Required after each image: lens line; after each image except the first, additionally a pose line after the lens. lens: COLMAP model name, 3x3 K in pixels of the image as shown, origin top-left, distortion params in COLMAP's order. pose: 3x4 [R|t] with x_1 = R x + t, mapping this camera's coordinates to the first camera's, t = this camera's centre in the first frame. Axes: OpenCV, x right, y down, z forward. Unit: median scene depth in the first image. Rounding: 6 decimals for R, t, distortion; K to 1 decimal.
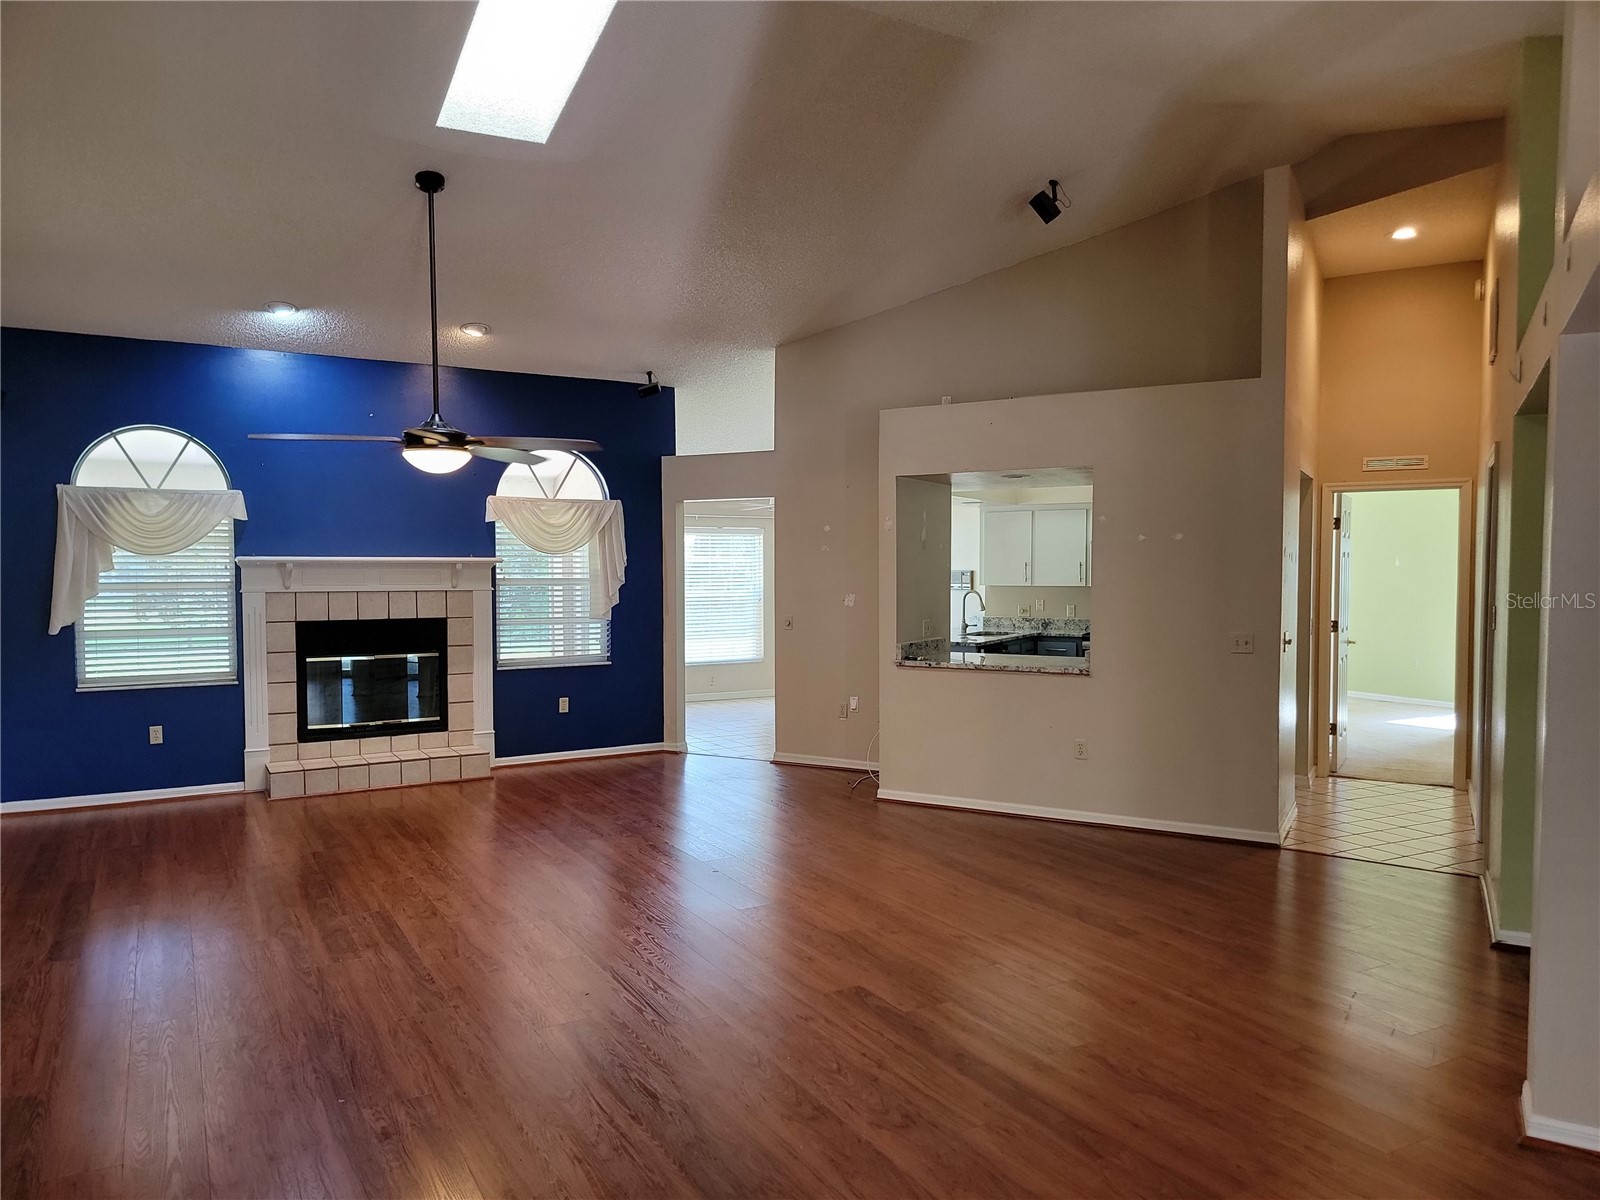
lens RADIAL K [[1097.1, 0, 798.9], [0, 1097.1, 617.3], [0, 0, 1]] dist [0.063116, -0.024982]
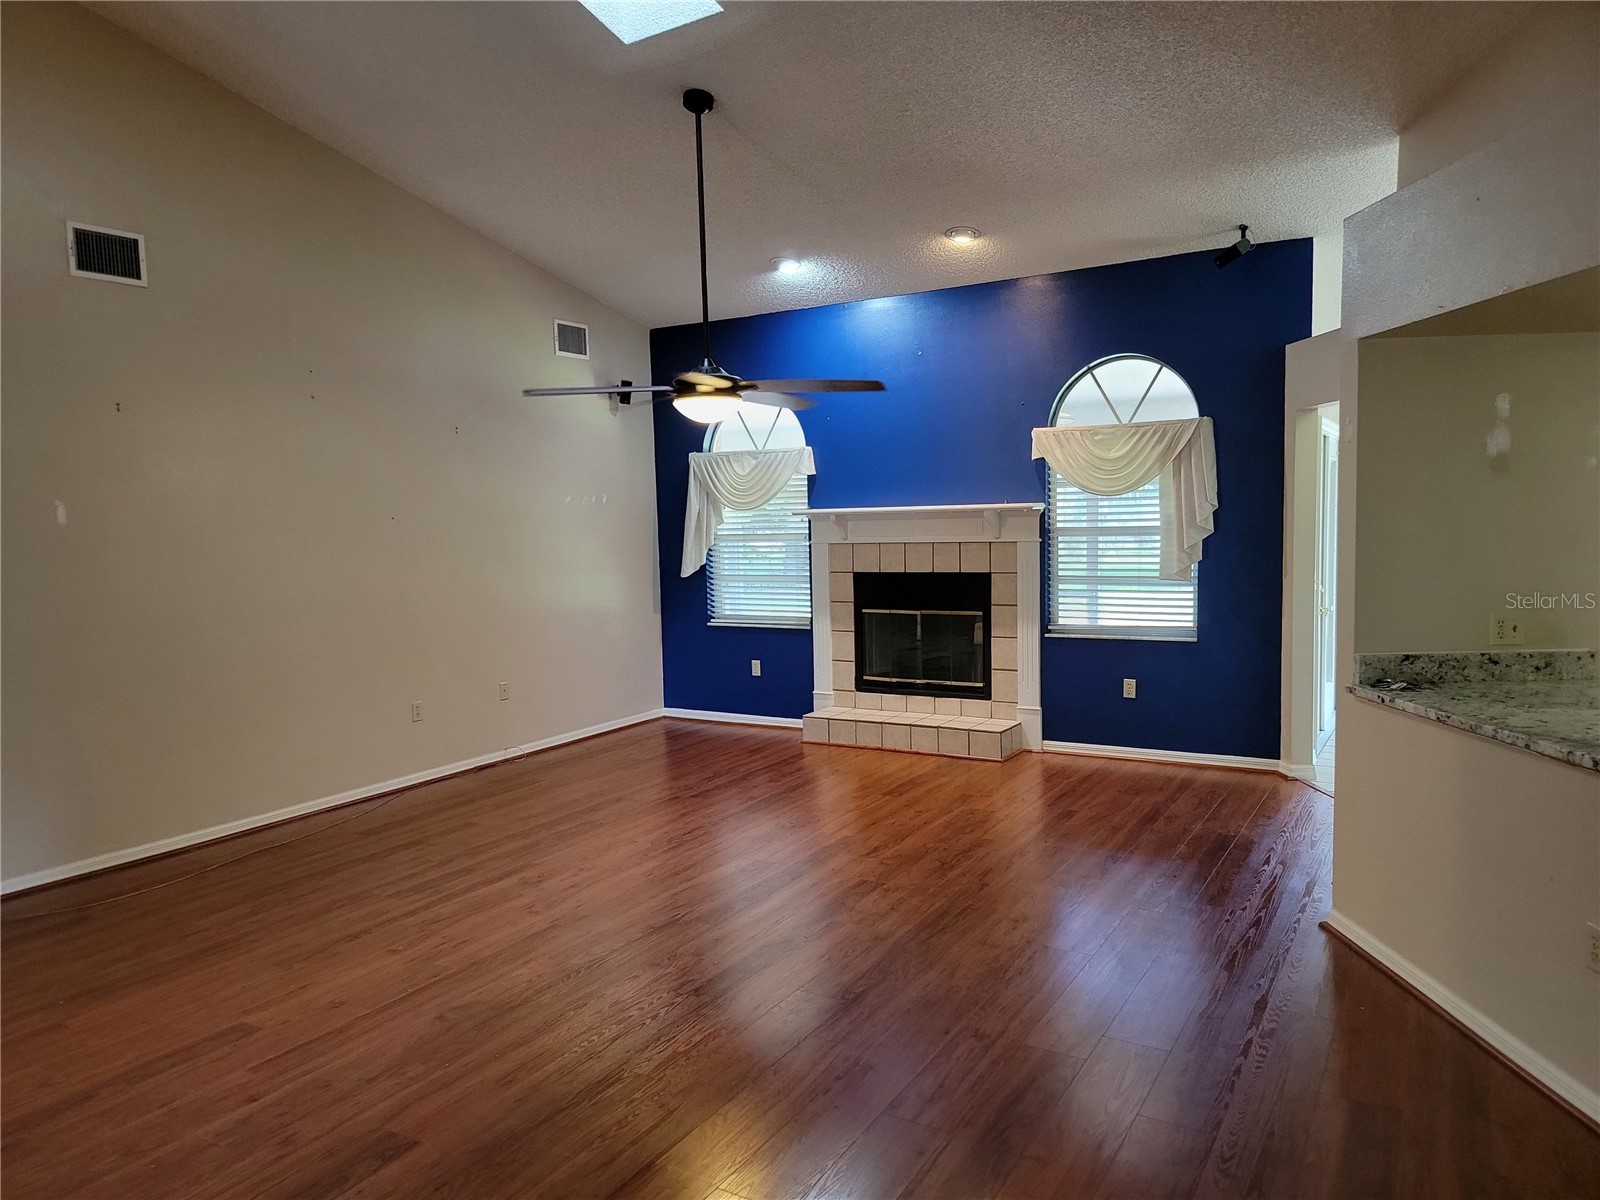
lens RADIAL K [[1098.4, 0, 758.0], [0, 1098.4, 632.3], [0, 0, 1]] dist [0.002994, 0.000146]
pose [[0.466851, 0.087728, -0.879974, 0.371880], [-0.009225, 0.995496, 0.094351, -0.033649], [0.884288, -0.035930, 0.465558, 0.428290]]
